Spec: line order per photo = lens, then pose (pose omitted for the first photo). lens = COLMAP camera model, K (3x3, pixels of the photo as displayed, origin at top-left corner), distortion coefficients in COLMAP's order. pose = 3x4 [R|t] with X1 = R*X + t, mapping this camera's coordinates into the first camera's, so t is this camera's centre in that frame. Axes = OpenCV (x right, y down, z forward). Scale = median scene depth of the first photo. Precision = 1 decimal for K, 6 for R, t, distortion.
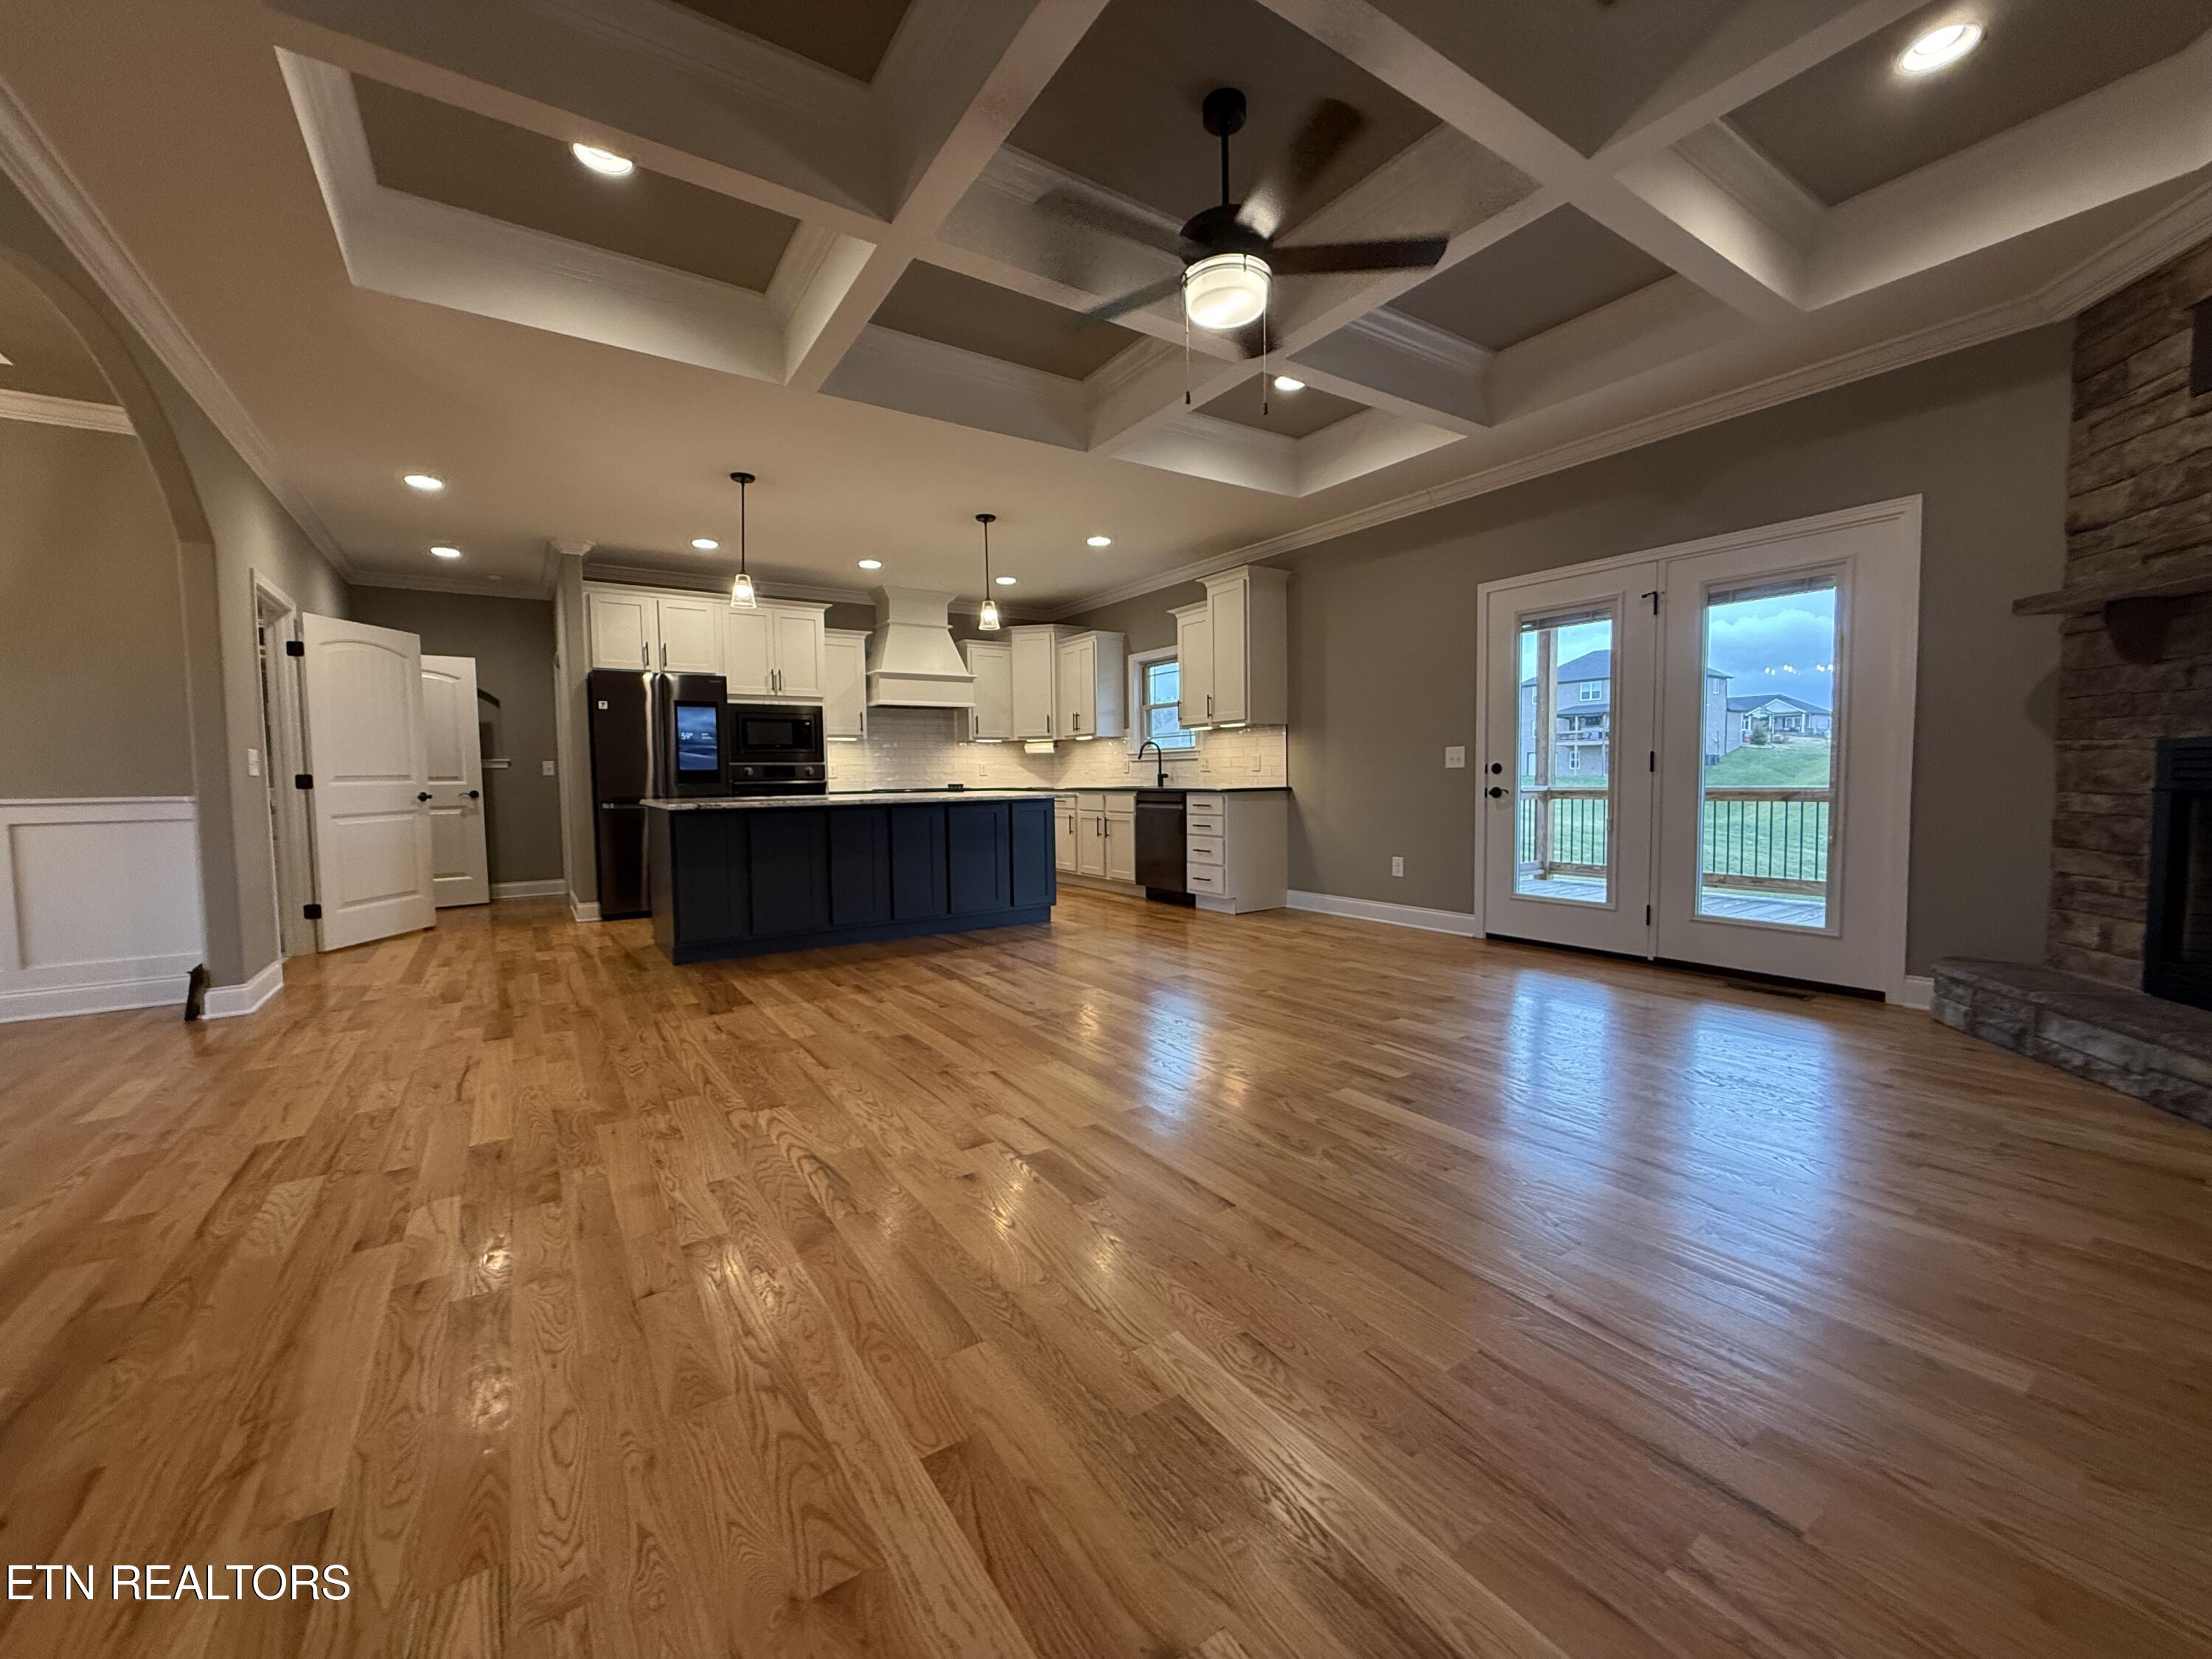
lens RADIAL K [[882.2, 0, 1110.0], [0, 882.2, 823.3], [0, 0, 1]] dist [0.000808, -0.000203]
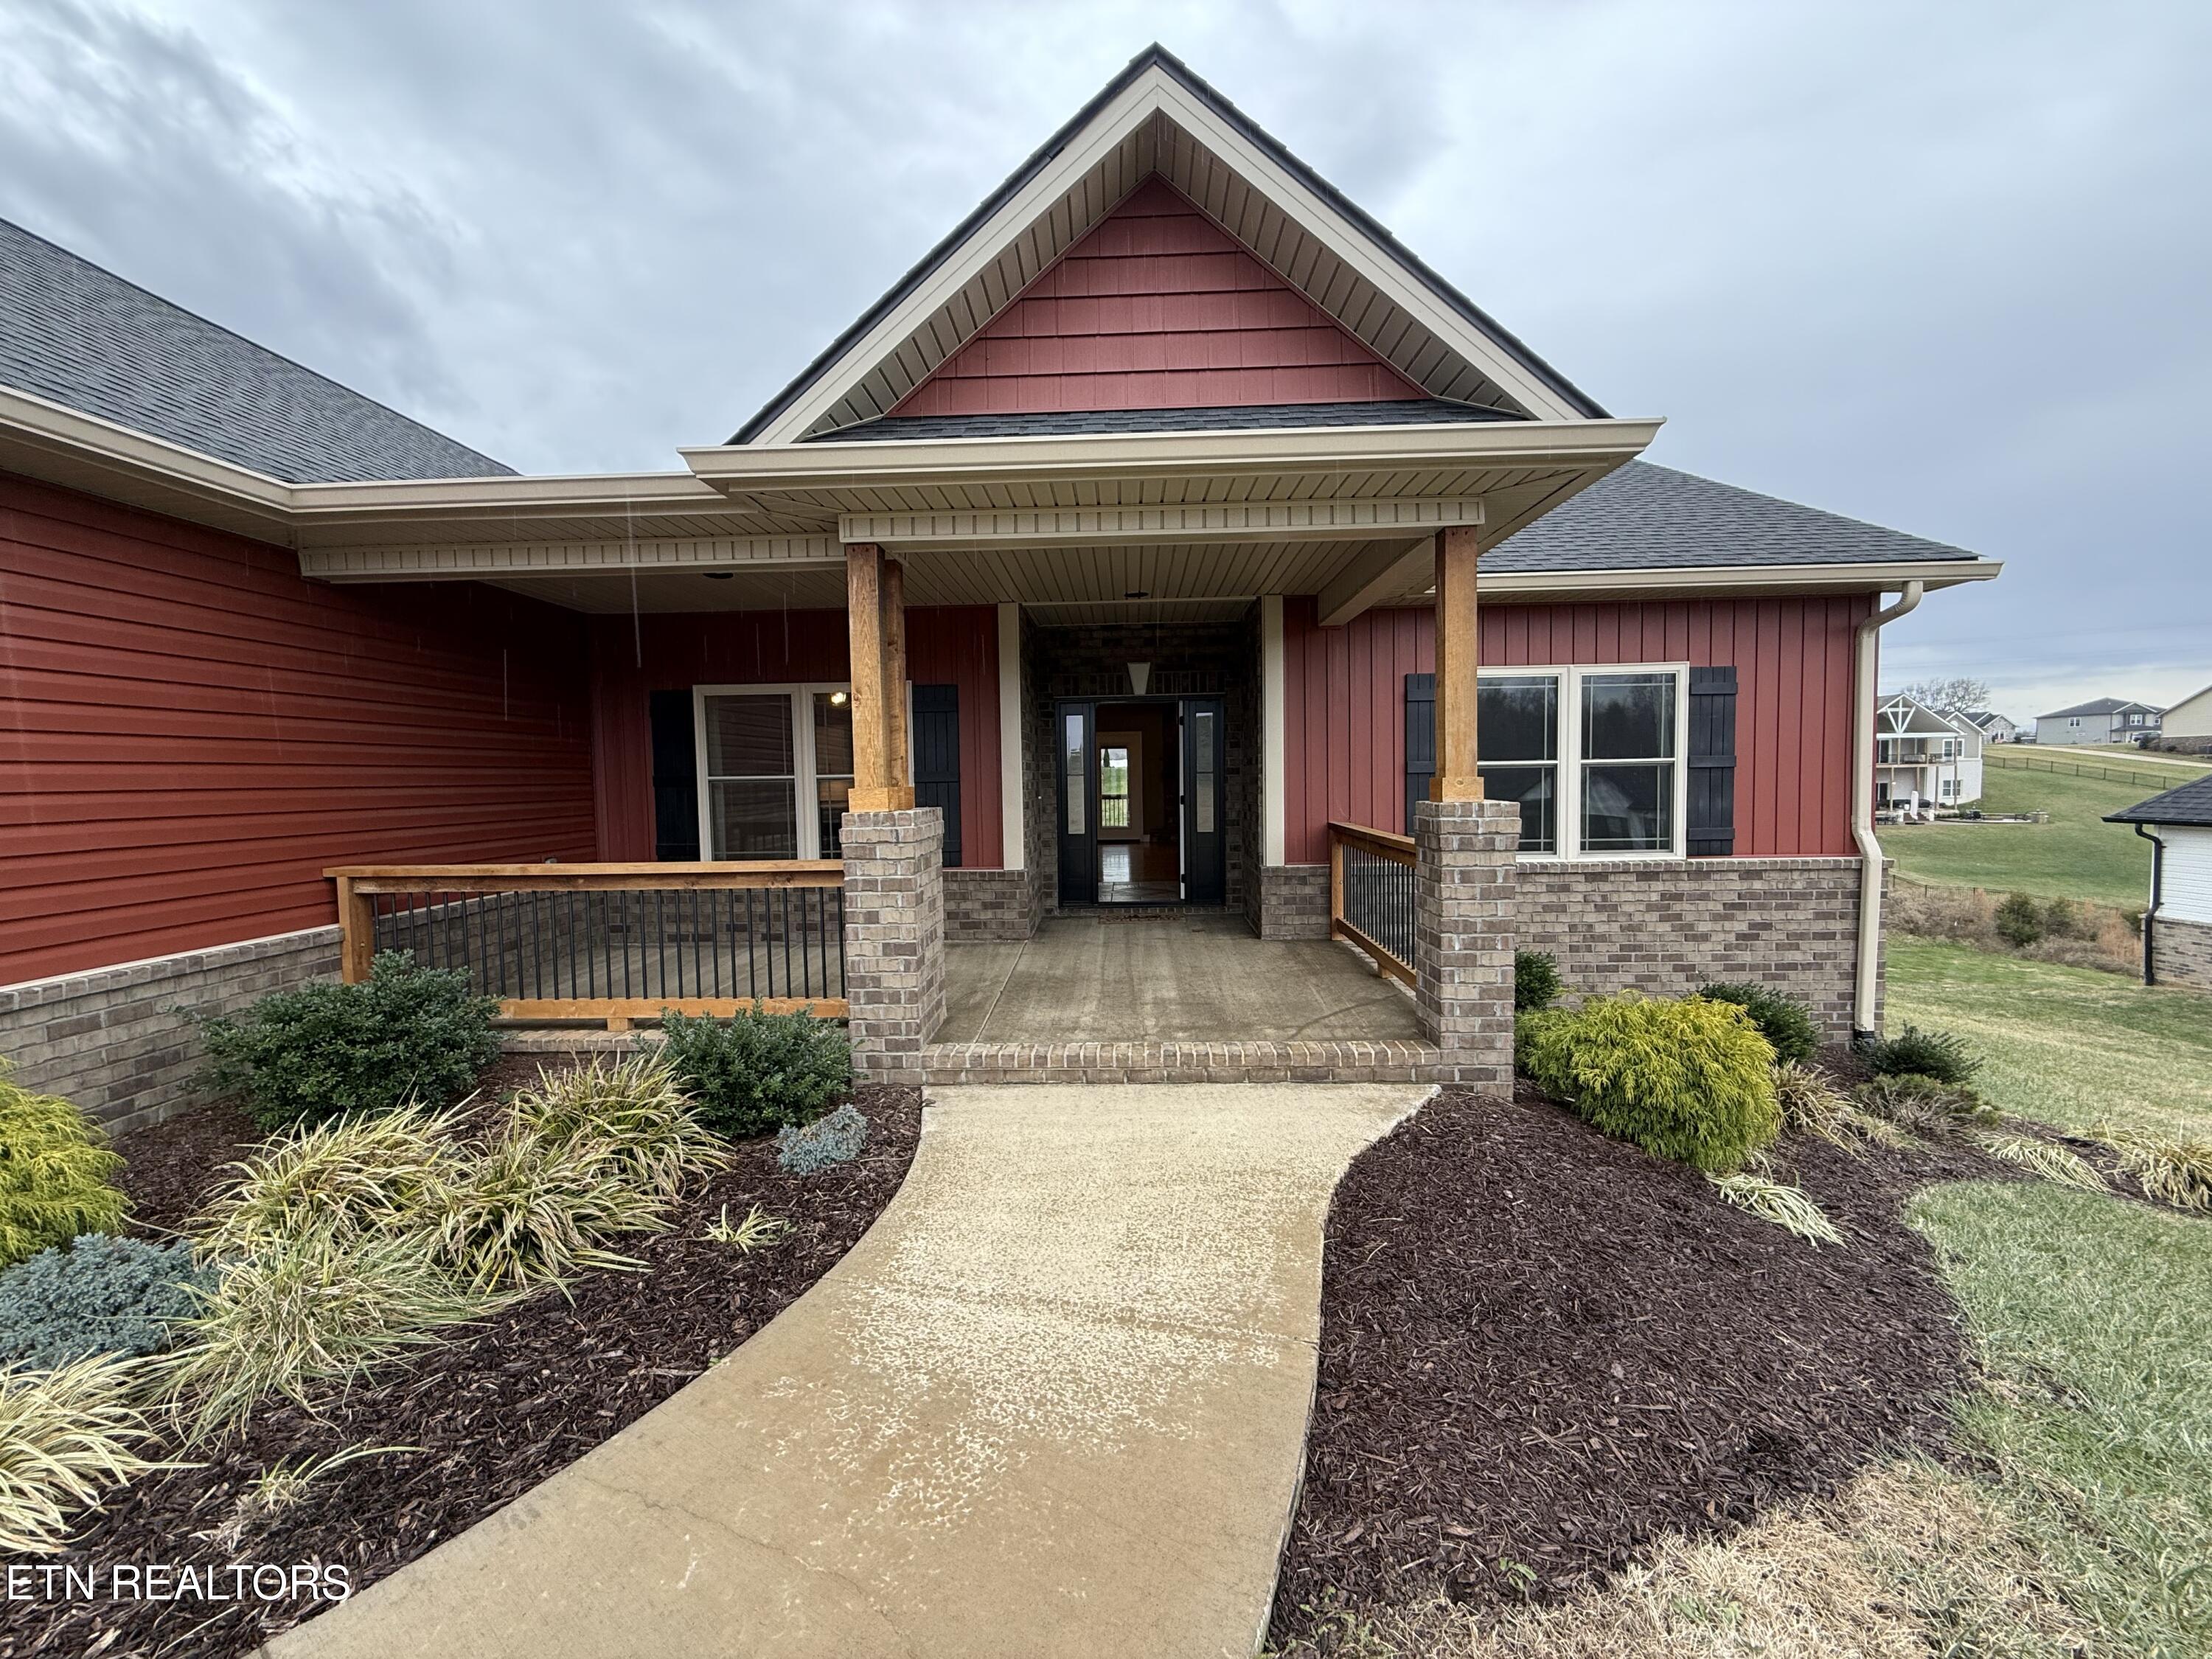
lens RADIAL K [[882.2, 0, 1106.3], [0, 882.2, 820.9], [0, 0, 1]] dist [0.000808, -0.000203]
pose [[0.564503, -0.039055, 0.824507, -2.504563], [0.057108, 0.998334, 0.008190, 0.041419], [-0.823453, 0.042463, 0.565793, -1.204005]]
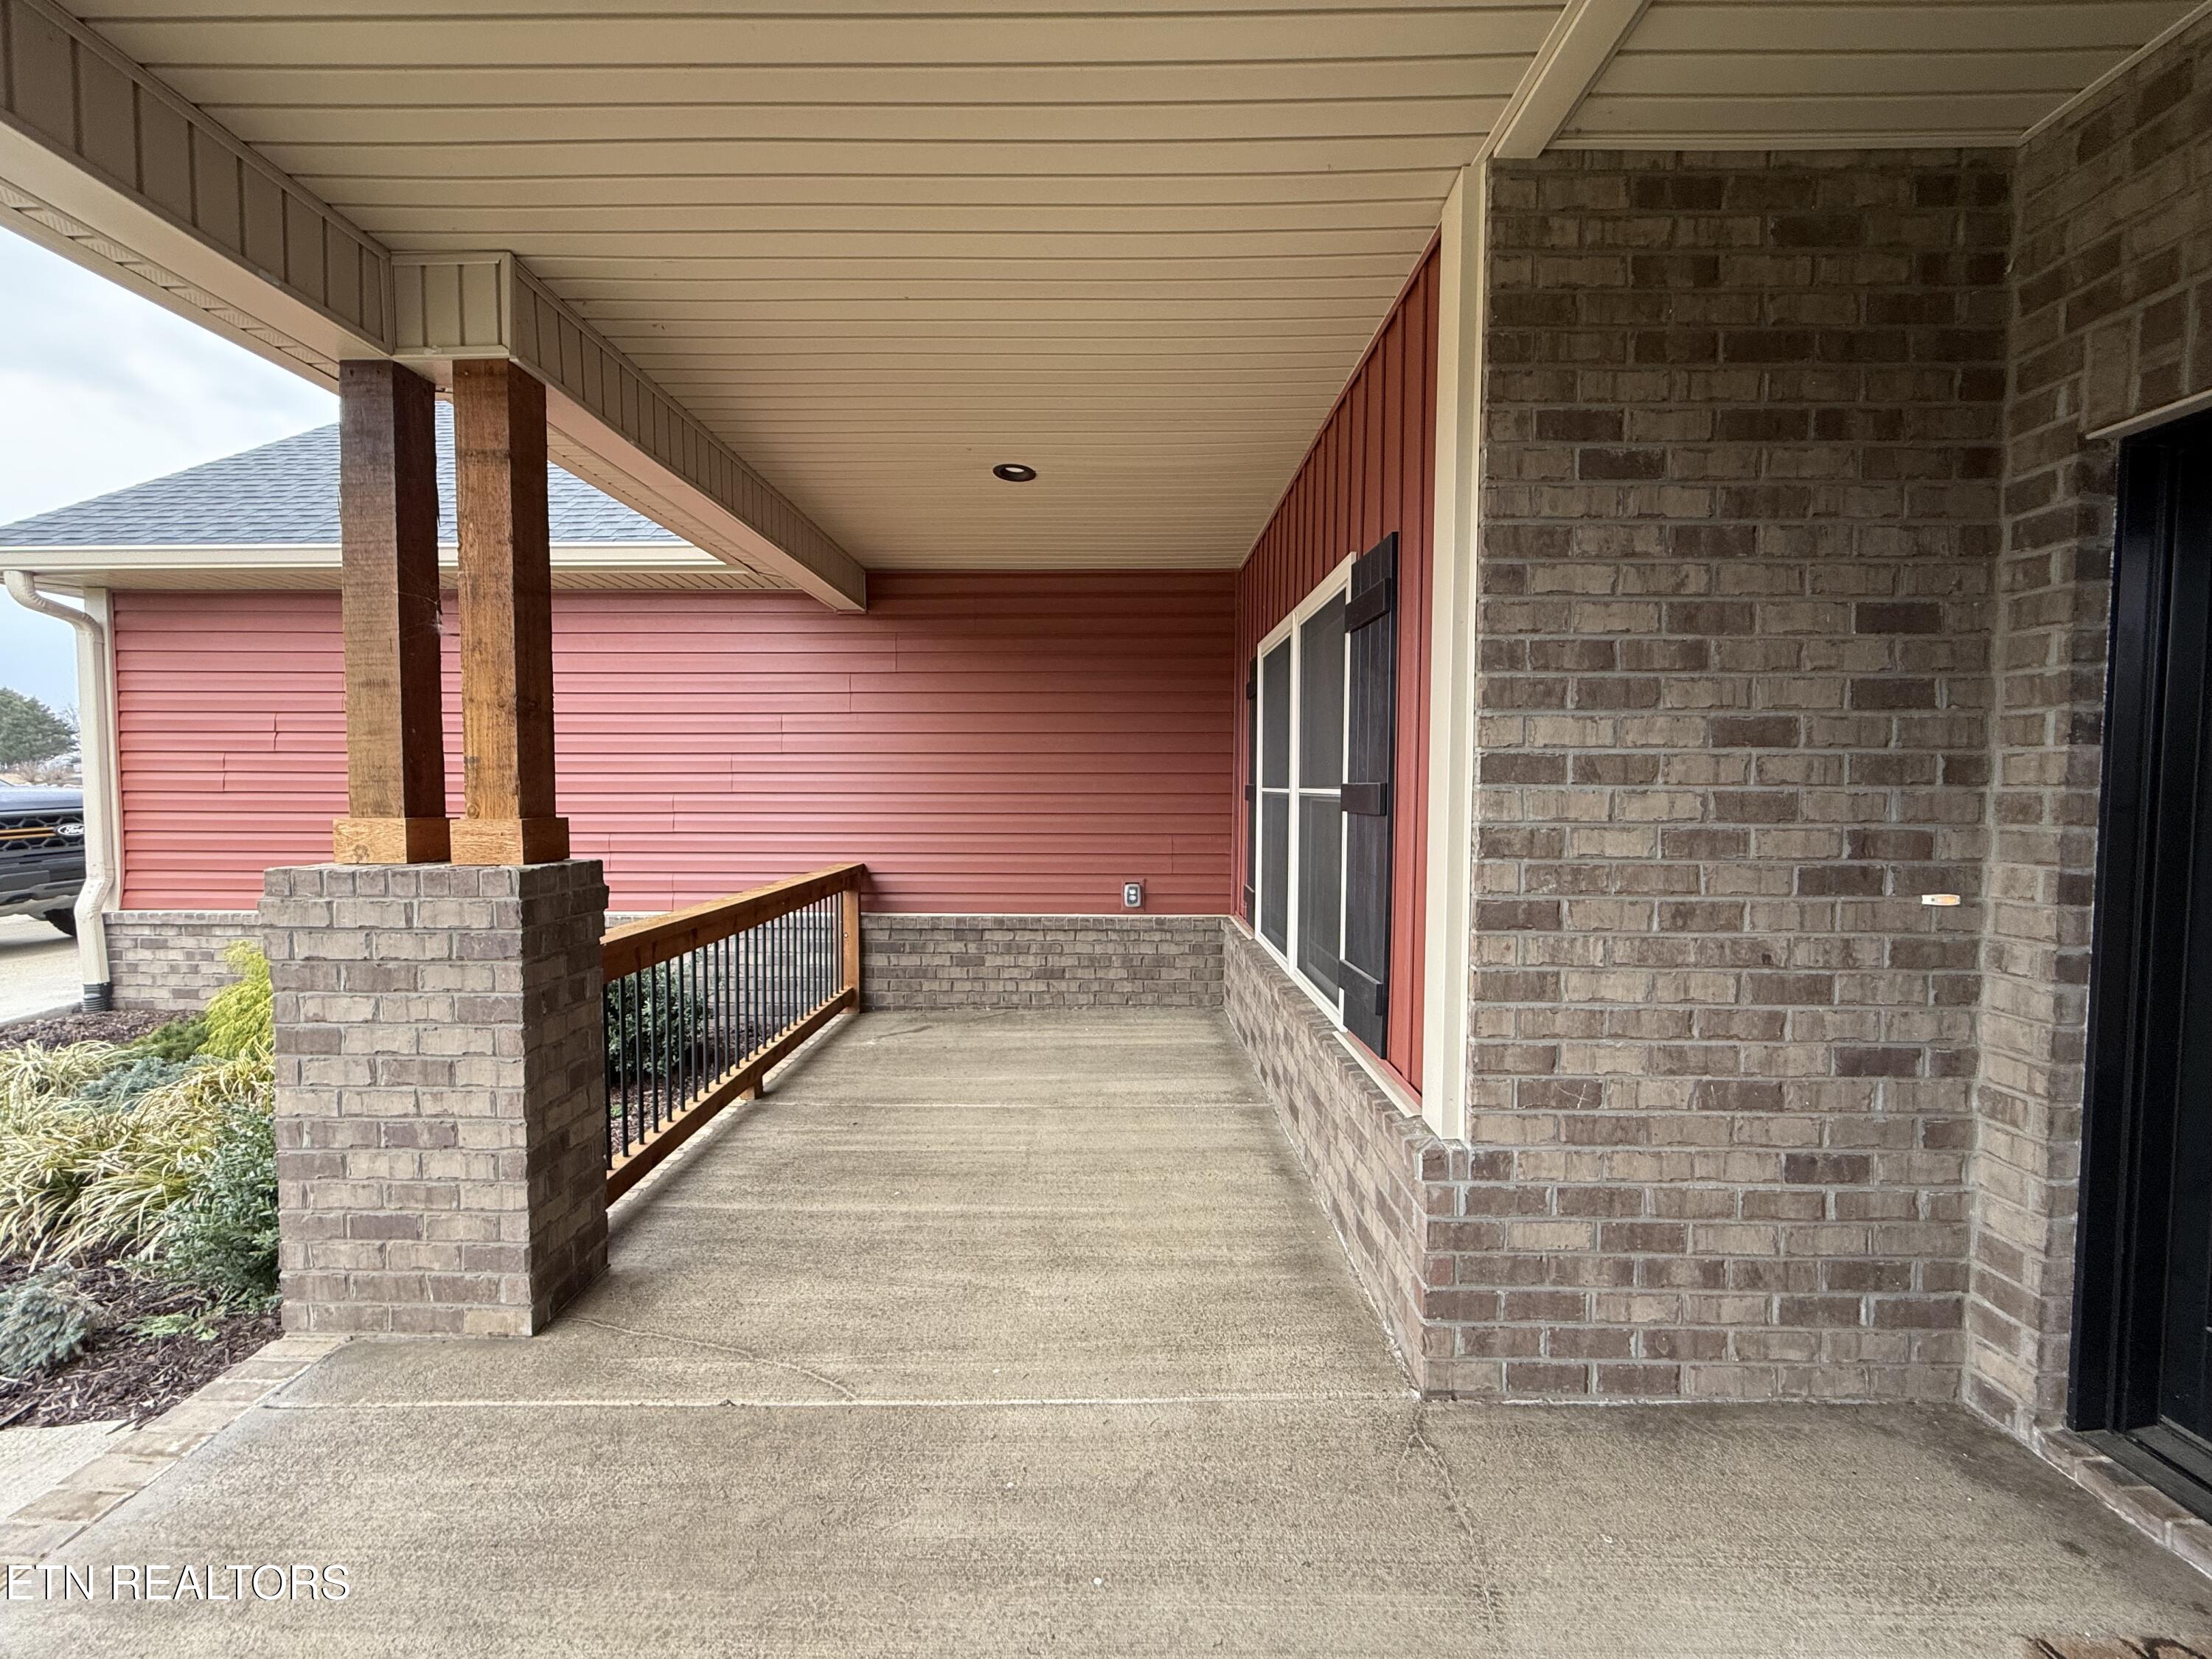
lens RADIAL K [[882.2, 0, 1103.1], [0, 882.2, 827.1], [0, 0, 1]] dist [0.000808, -0.000203]
pose [[0.830588, 0.037889, -0.555598, -1.159261], [-0.044426, 0.999011, 0.001714, -0.018087], [0.555113, 0.023259, 0.831450, -0.633566]]
